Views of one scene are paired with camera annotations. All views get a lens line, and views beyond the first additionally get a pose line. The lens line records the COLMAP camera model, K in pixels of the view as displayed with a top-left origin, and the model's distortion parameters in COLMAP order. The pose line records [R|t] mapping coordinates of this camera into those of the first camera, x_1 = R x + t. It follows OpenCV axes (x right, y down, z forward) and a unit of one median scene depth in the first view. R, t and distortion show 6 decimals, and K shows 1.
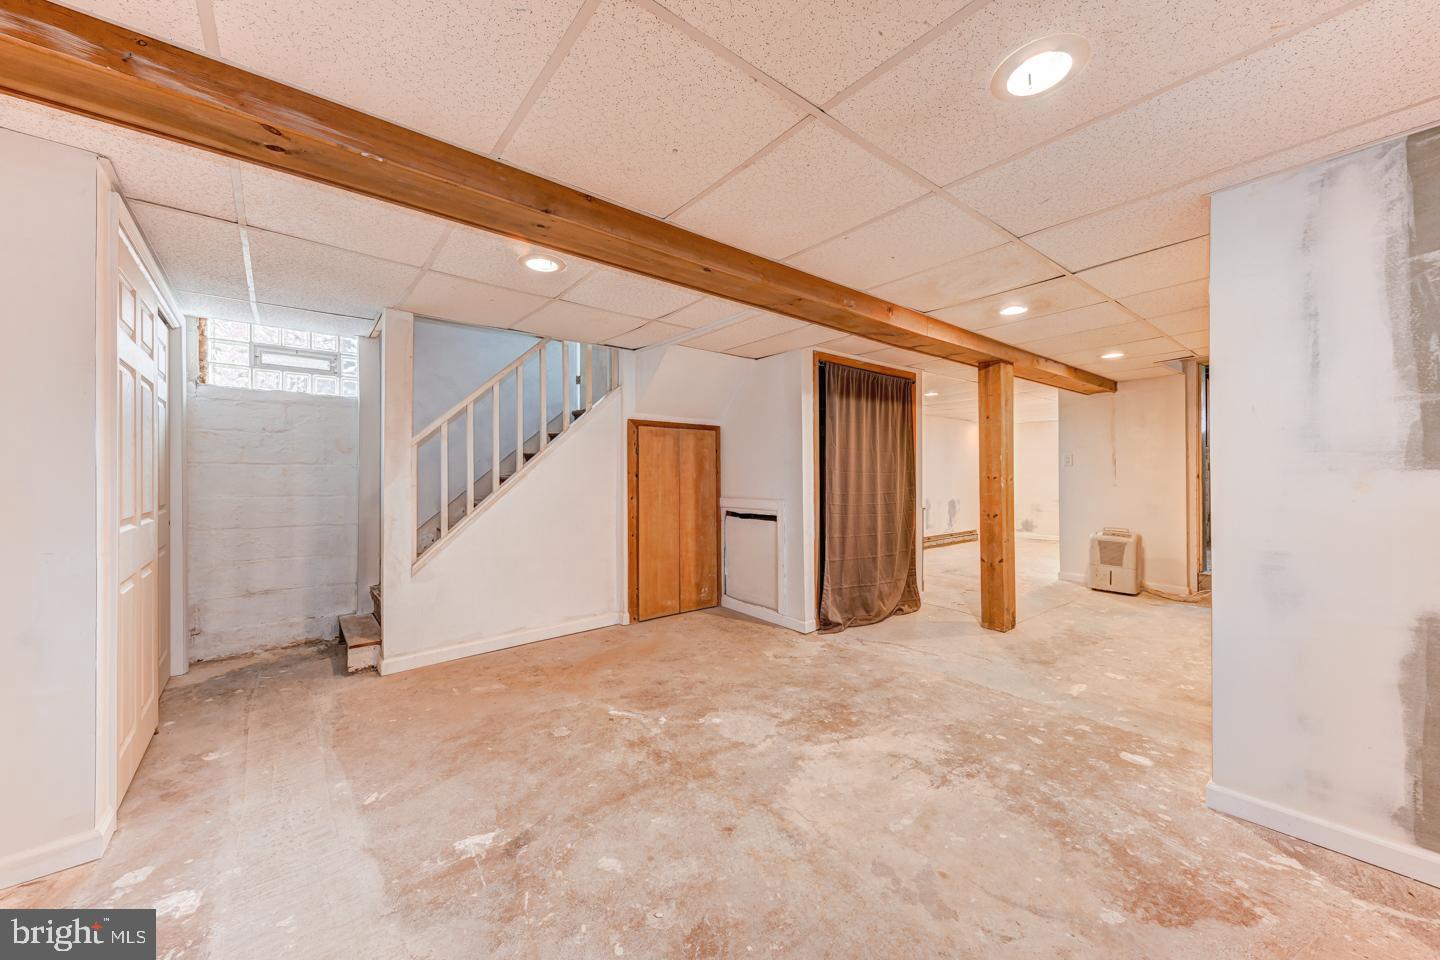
lens RADIAL K [[533.3, 0, 720.0], [0, 533.3, 480.0], [0, 0, 1]] dist [0.026655, -0.009273]
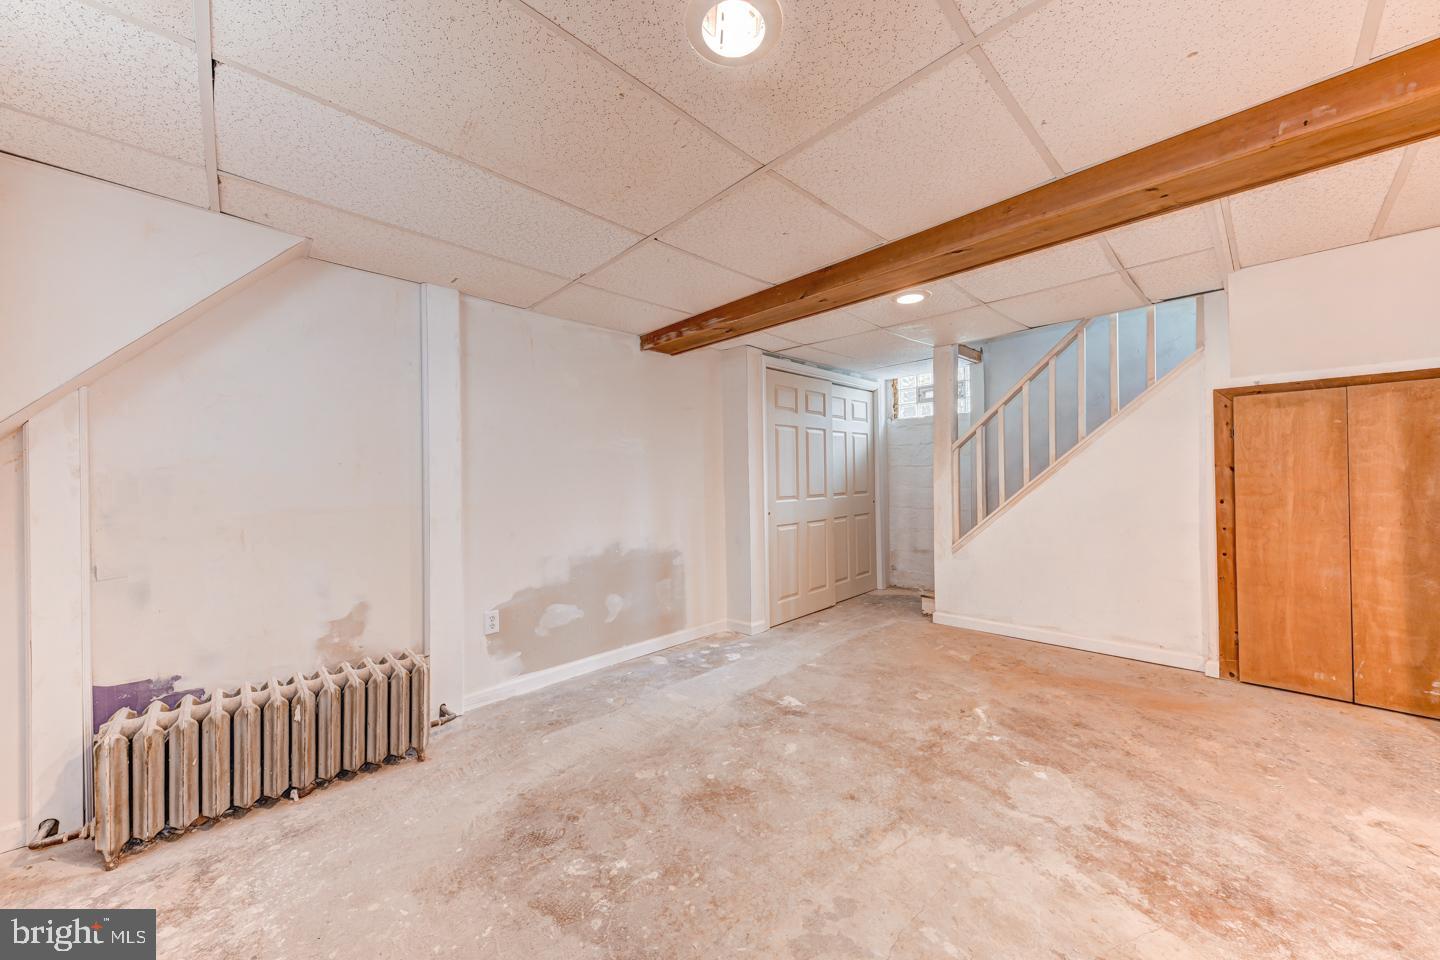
lens RADIAL K [[518.0, 0, 730.8], [0, 518.0, 479.8], [0, 0, 1]] dist [0.021597, -0.007723]
pose [[0.078038, 0.005217, -0.996937, 0.713316], [0.011473, 0.999915, 0.006131, -0.008665], [0.996884, -0.011916, 0.077972, 0.453442]]
